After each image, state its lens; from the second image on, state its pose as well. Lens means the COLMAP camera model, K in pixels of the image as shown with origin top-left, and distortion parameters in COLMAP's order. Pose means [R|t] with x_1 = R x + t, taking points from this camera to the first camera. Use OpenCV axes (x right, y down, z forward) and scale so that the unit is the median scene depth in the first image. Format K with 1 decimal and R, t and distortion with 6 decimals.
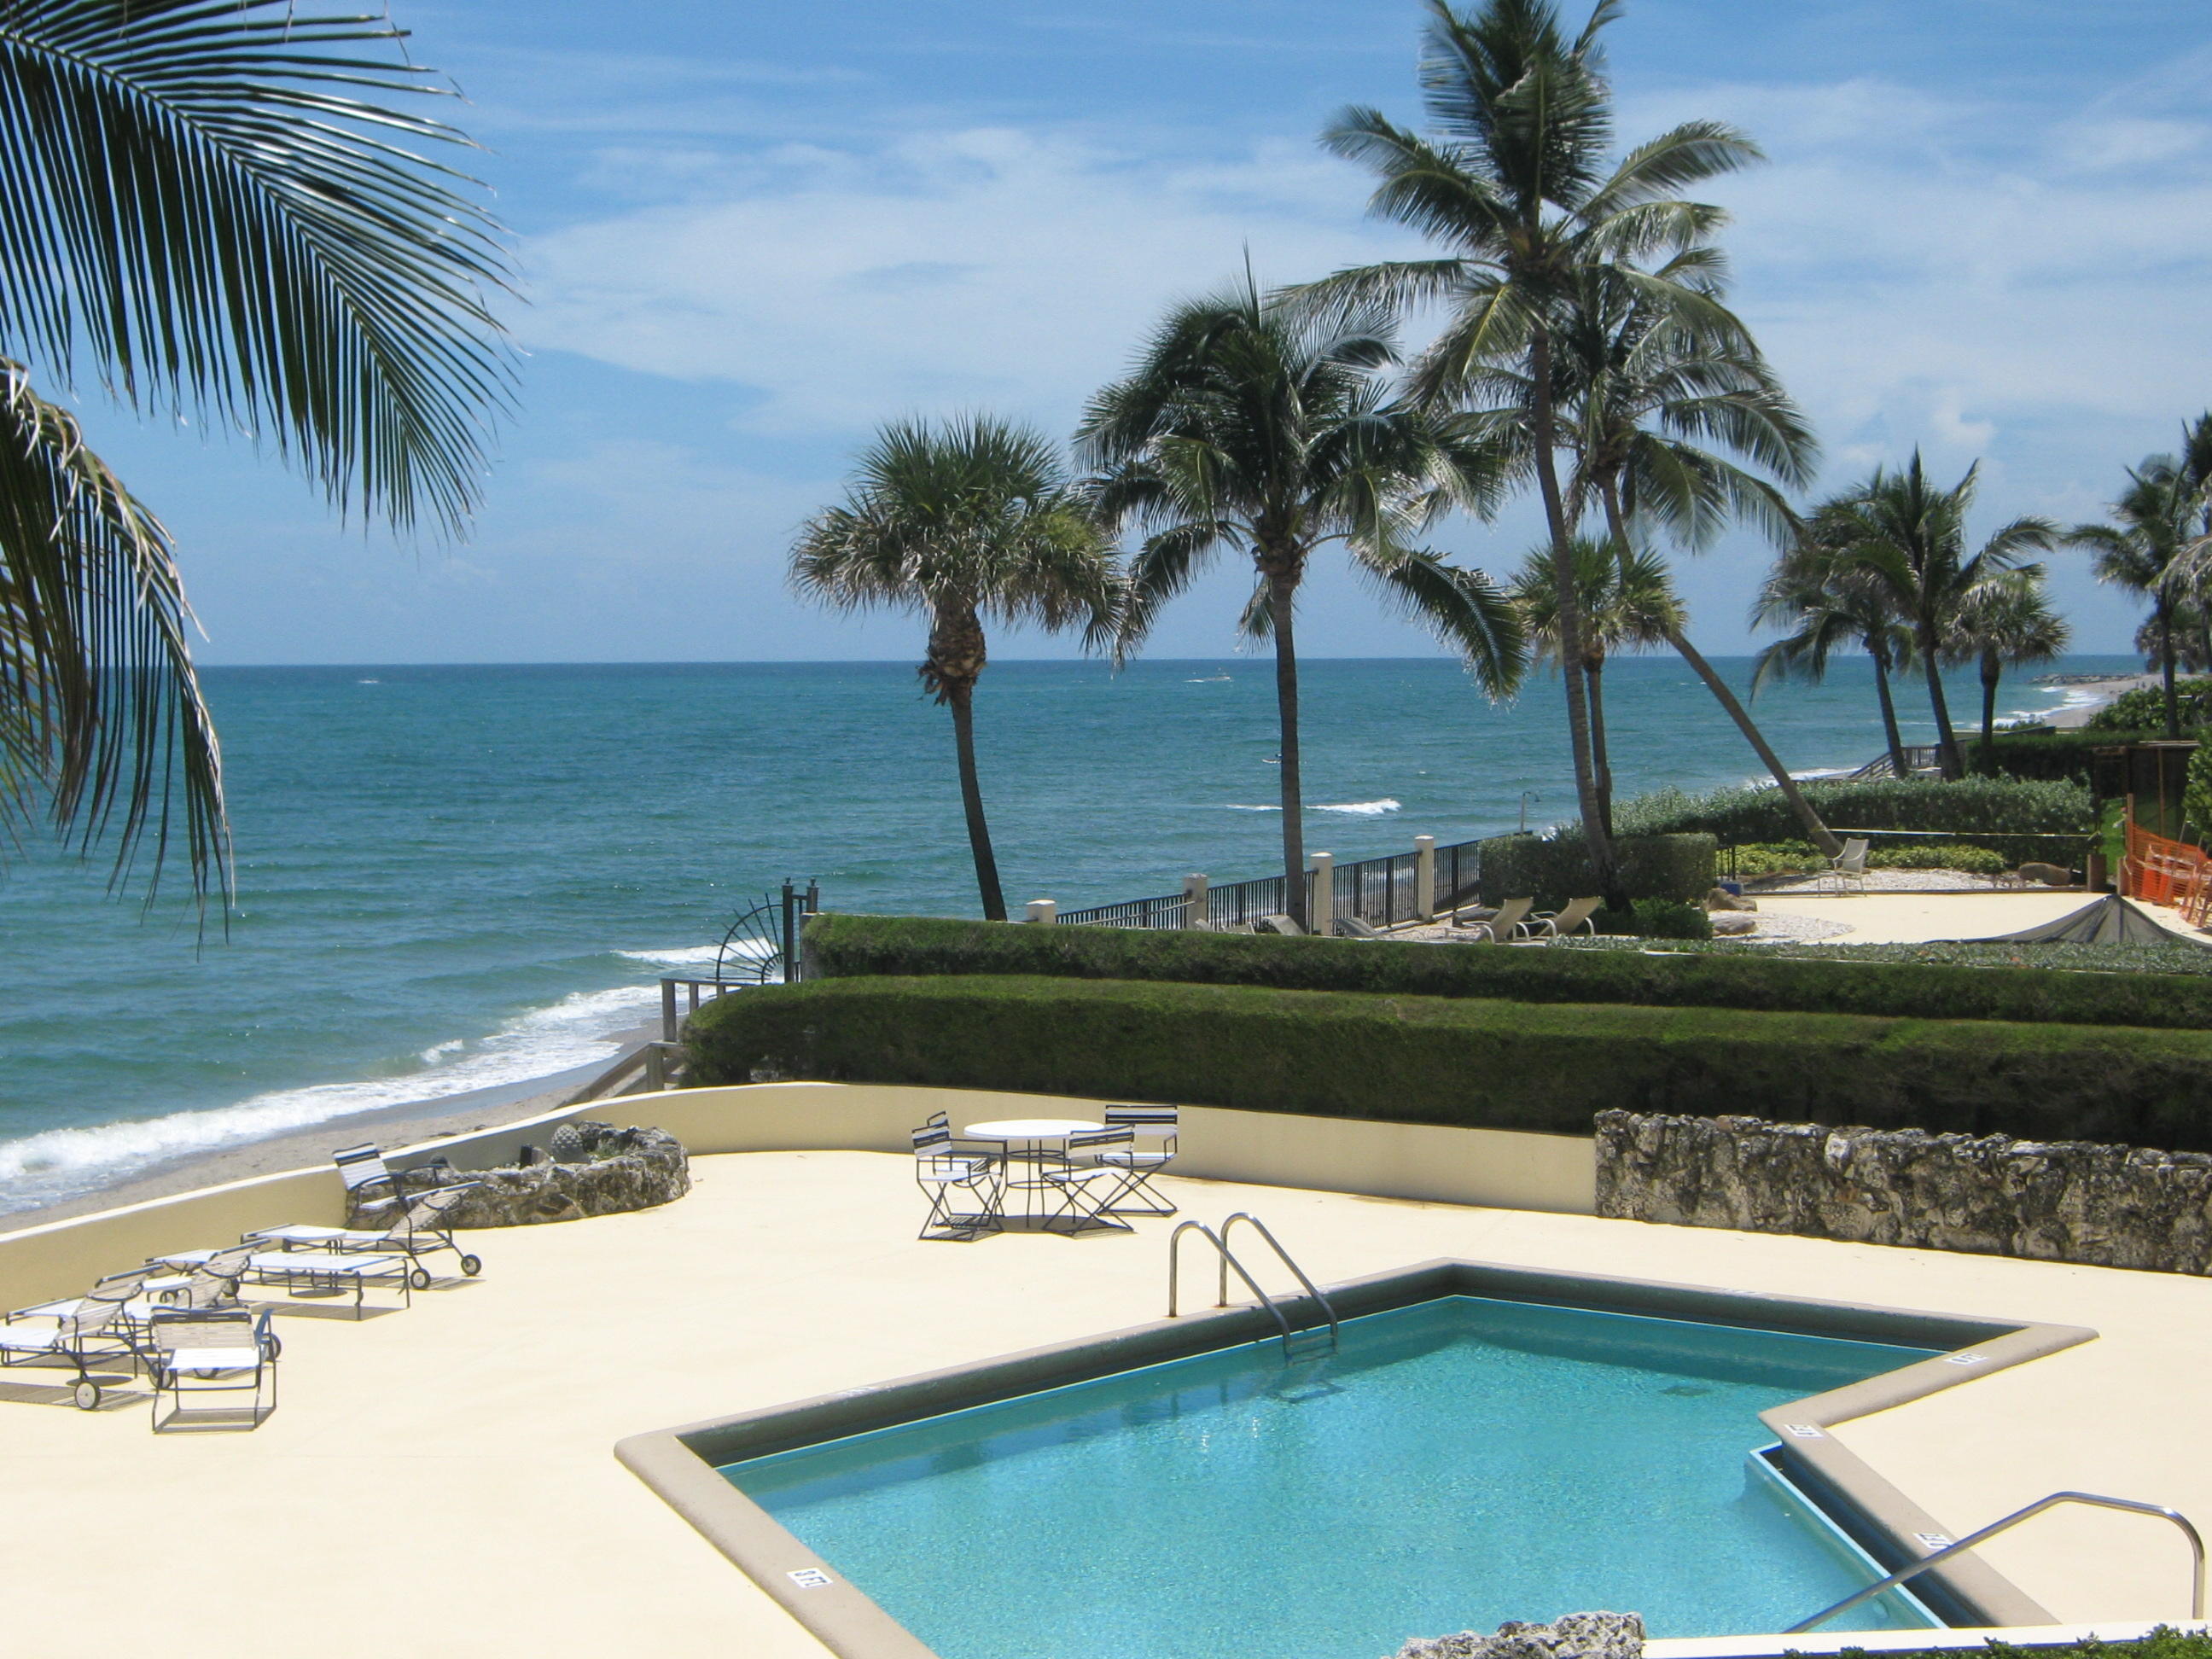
lens RADIAL K [[3879.5, 0, 1106.7], [0, 3879.5, 756.4], [0, 0, 1]] dist [-0.059765, -0.001155]
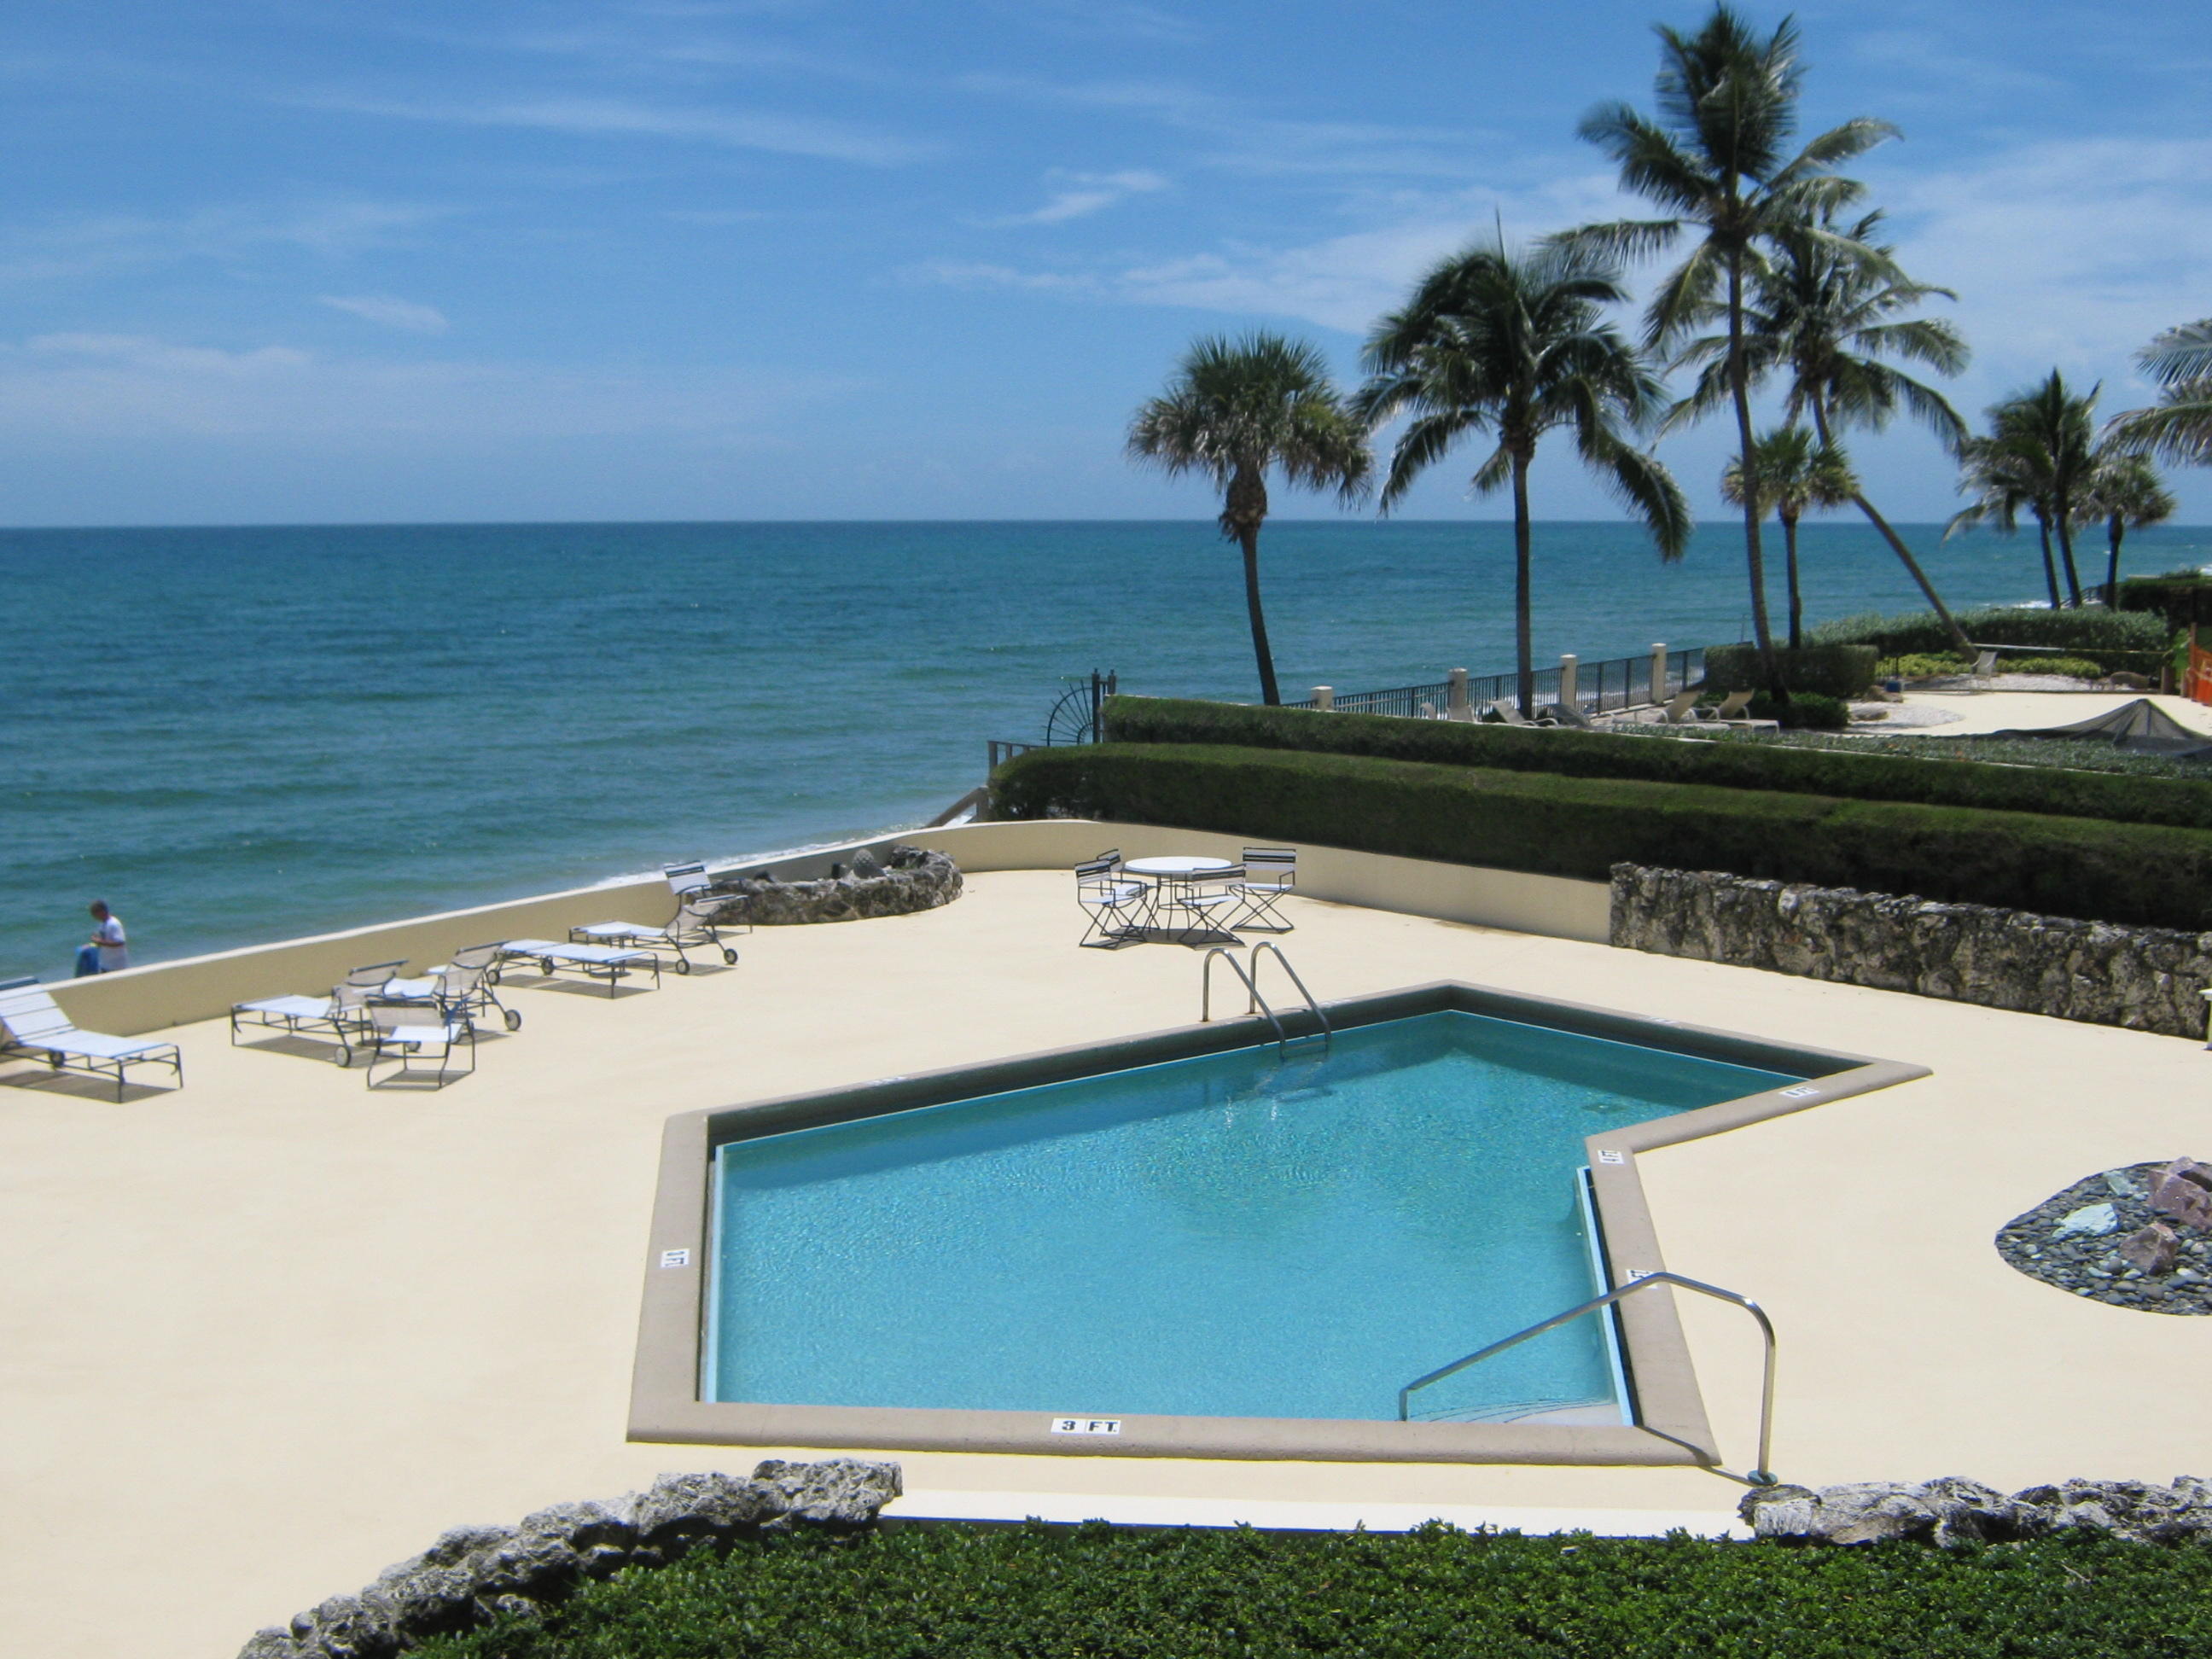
lens RADIAL K [[2540.7, 0, 1106.0], [0, 2540.7, 852.1], [0, 0, 1]] dist [-0.101937, 0.017755]
pose [[0.983497, 0.028591, -0.178650, 0.109085], [-0.009544, 0.994259, 0.106577, 0.000095], [0.180672, -0.103113, 0.978123, 0.148525]]
